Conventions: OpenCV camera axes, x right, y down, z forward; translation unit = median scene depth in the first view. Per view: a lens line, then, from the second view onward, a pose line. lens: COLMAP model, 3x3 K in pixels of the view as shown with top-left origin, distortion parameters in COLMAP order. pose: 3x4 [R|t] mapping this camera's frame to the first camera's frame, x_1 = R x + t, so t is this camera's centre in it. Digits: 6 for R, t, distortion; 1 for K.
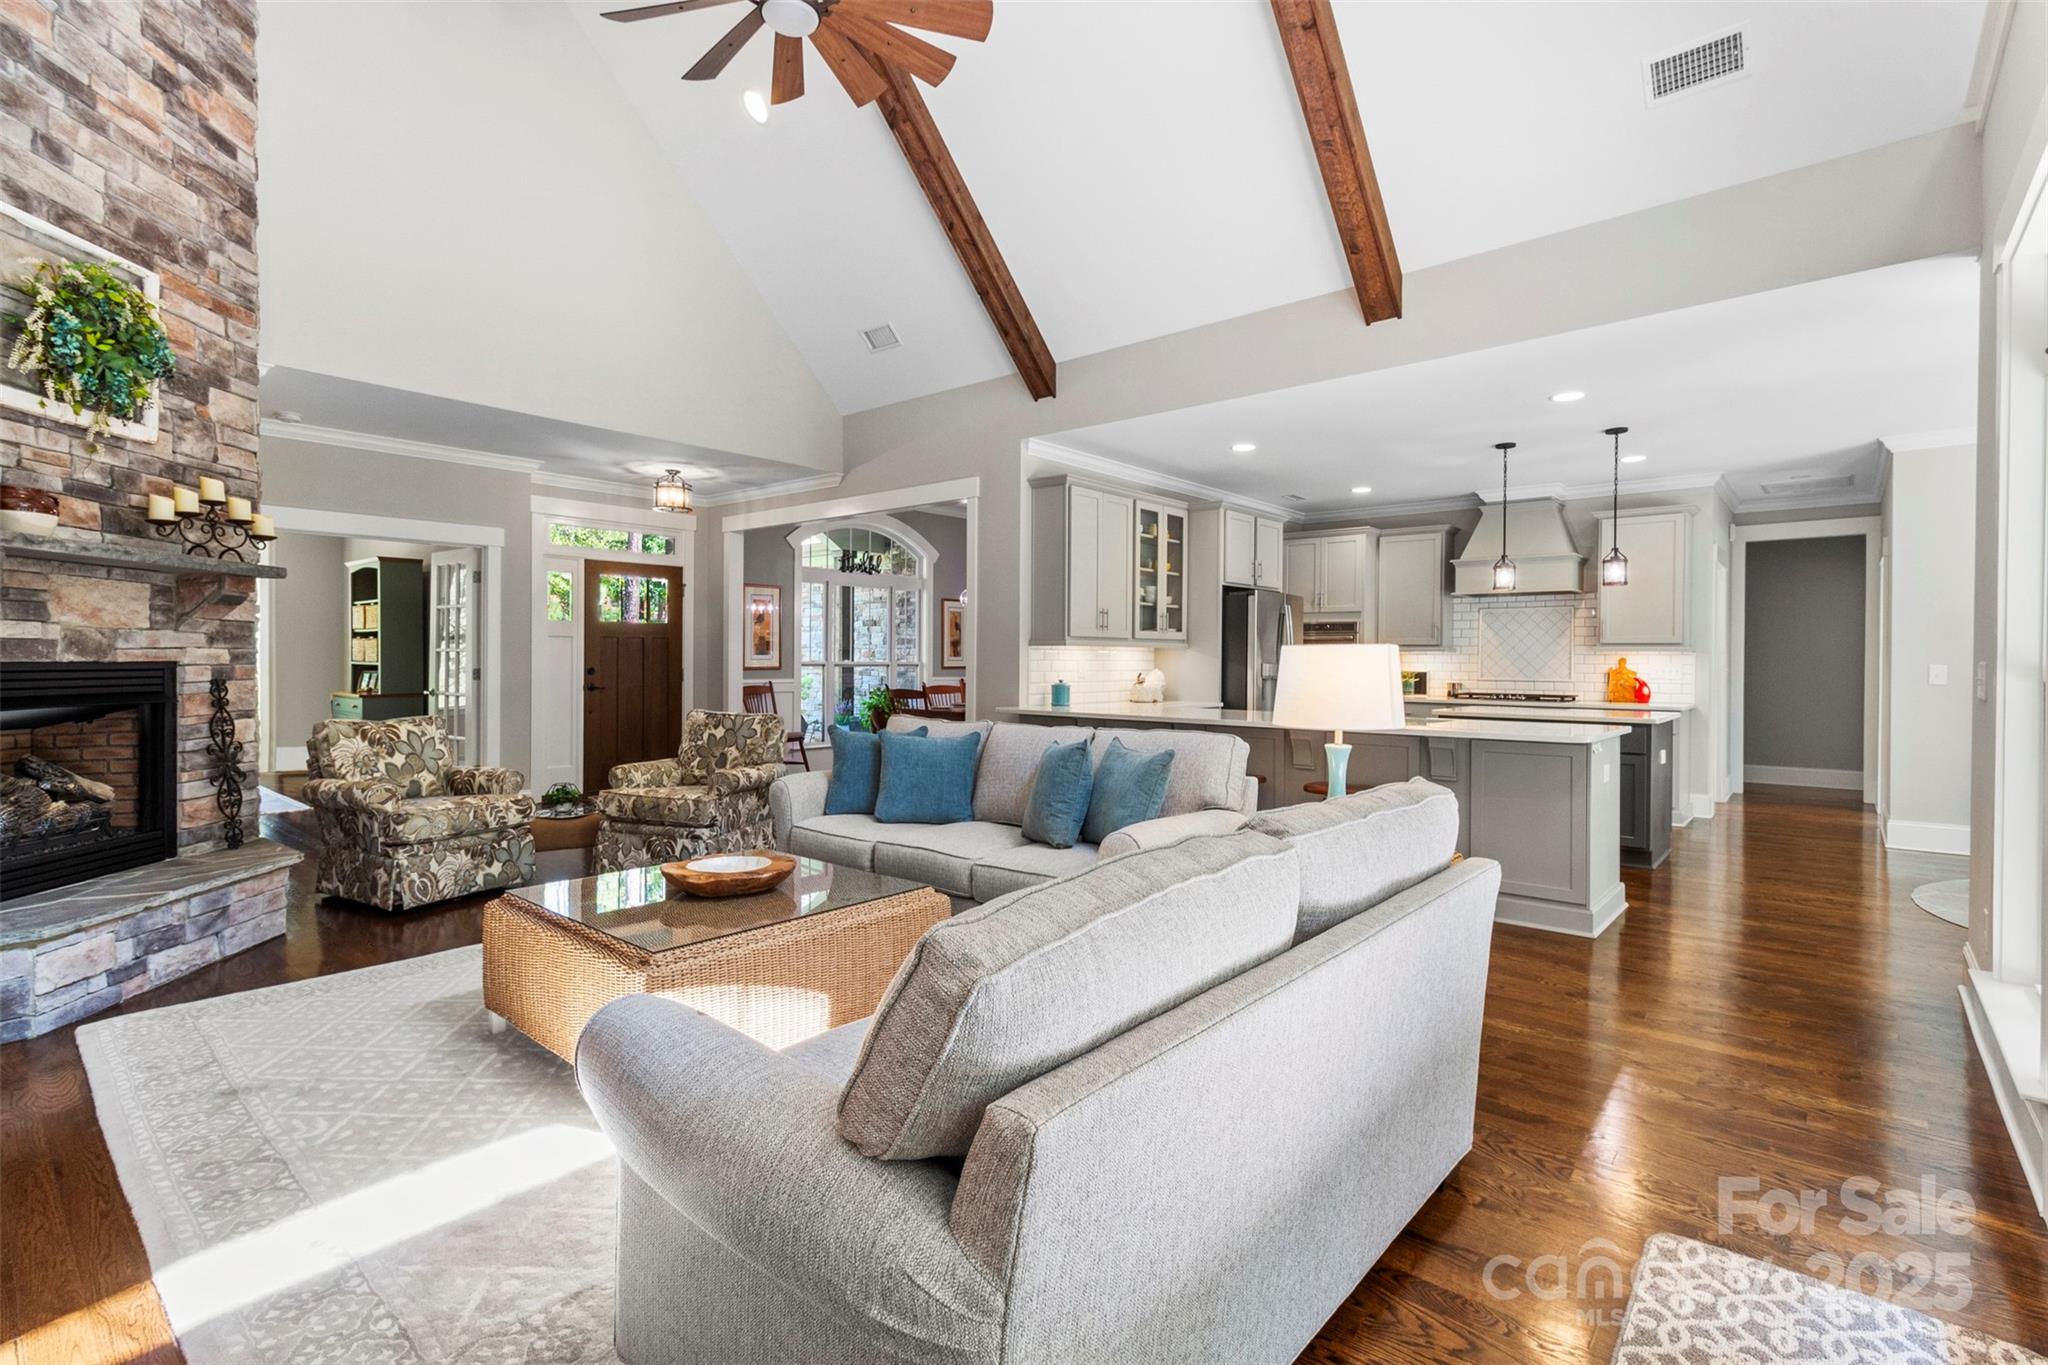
lens RADIAL K [[947.7, 0, 1031.8], [0, 947.7, 668.4], [0, 0, 1]] dist [0.002447, 0.000356]
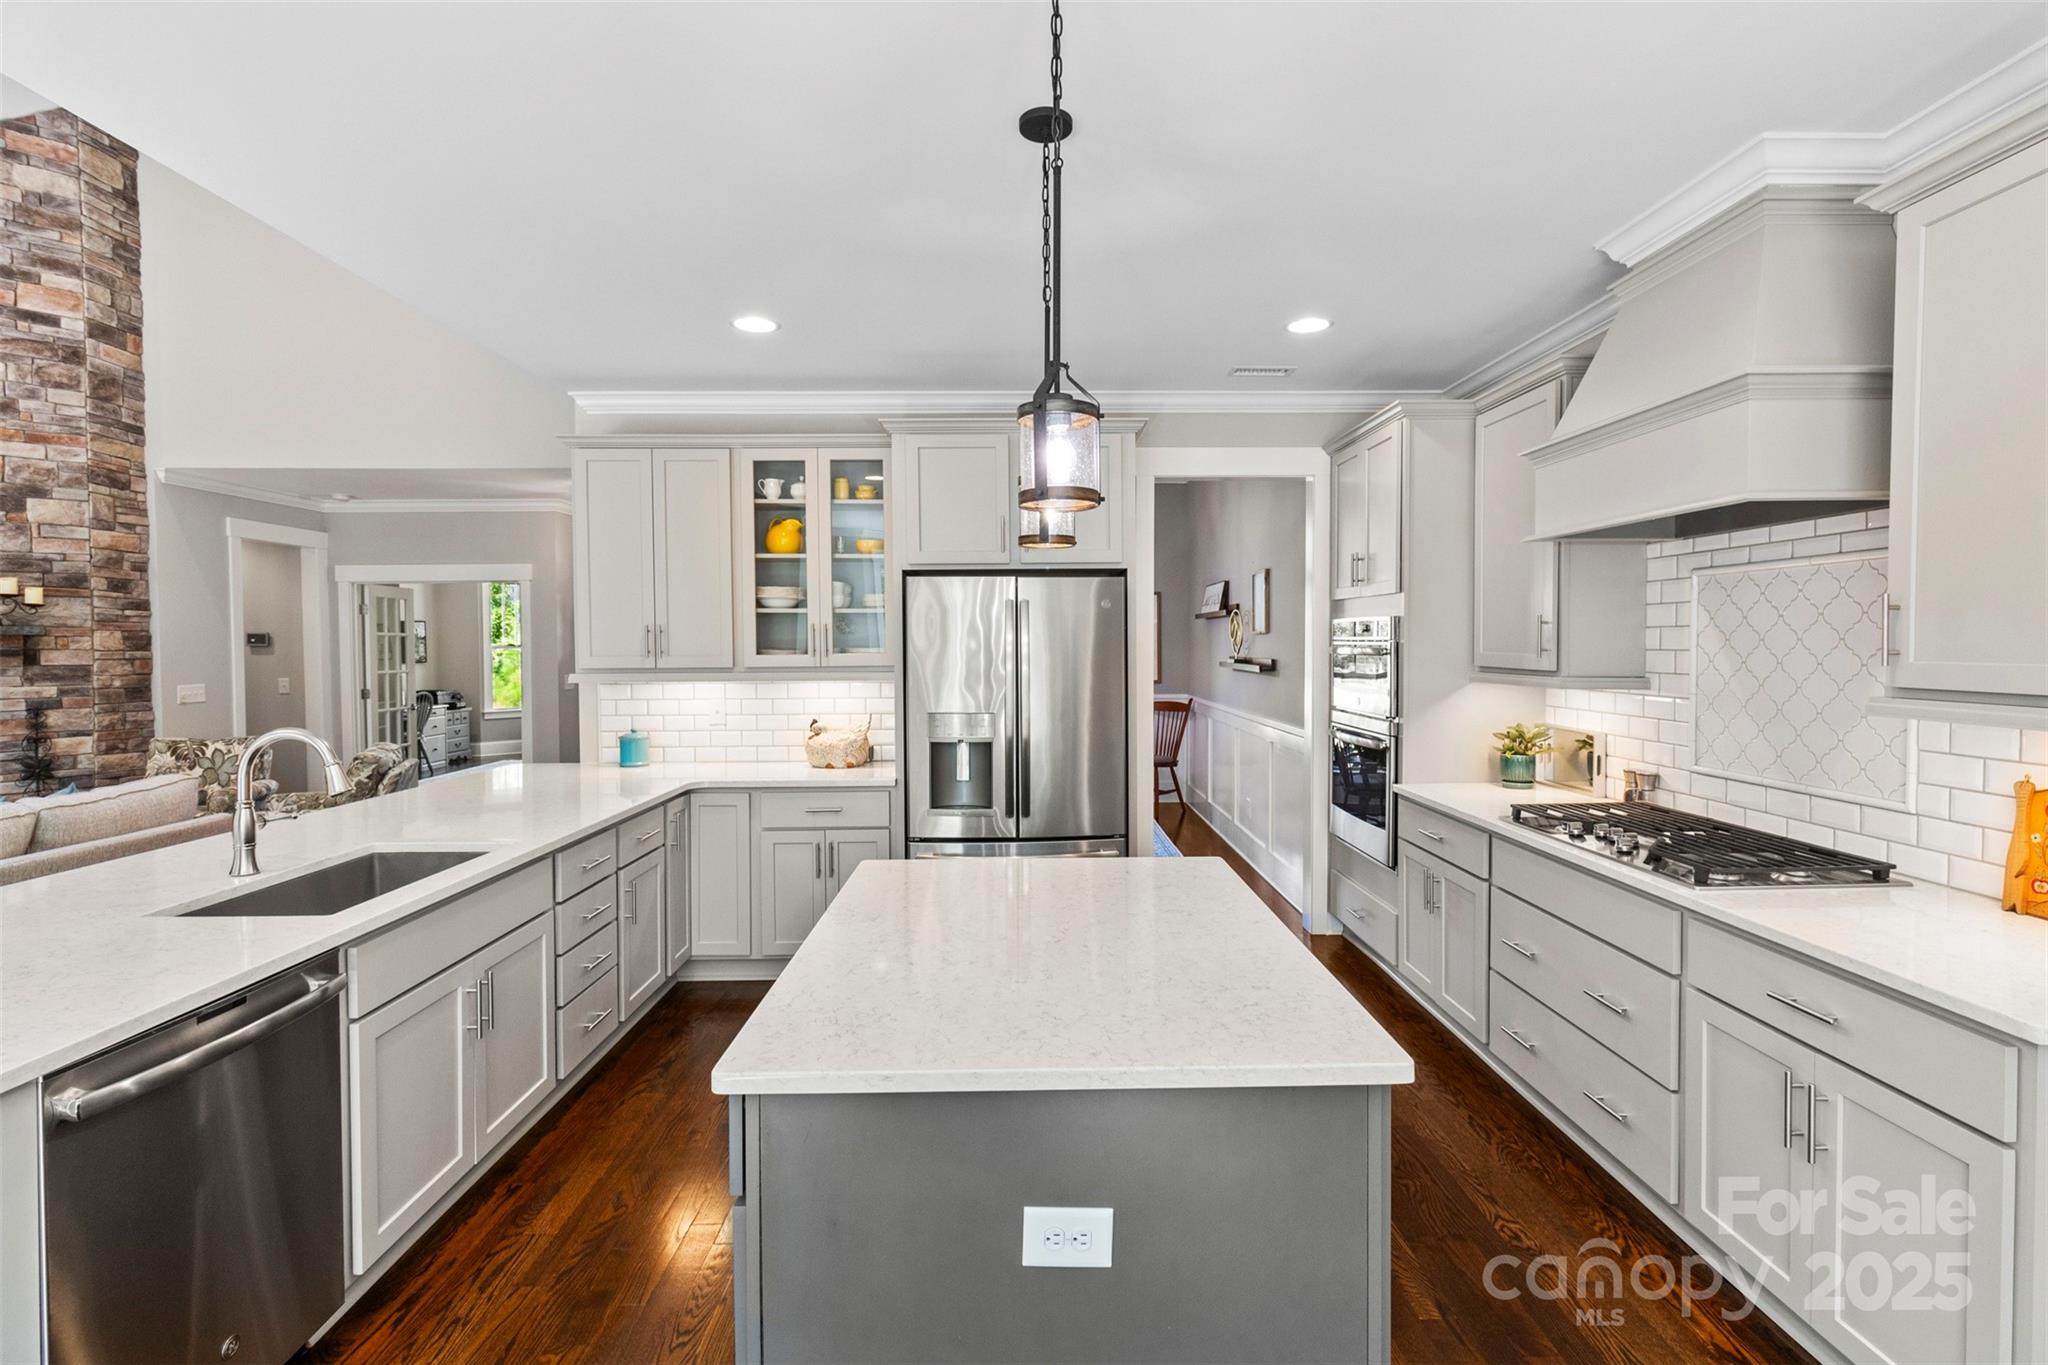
lens RADIAL K [[938.2, 0, 1028.4], [0, 938.2, 667.2], [0, 0, 1]] dist [0.000906, 0.000944]
pose [[0.666469, 0.008391, -0.745486, 1.178124], [0.002901, 0.999900, 0.013848, -0.066670], [0.745527, -0.011392, 0.666378, 1.217831]]
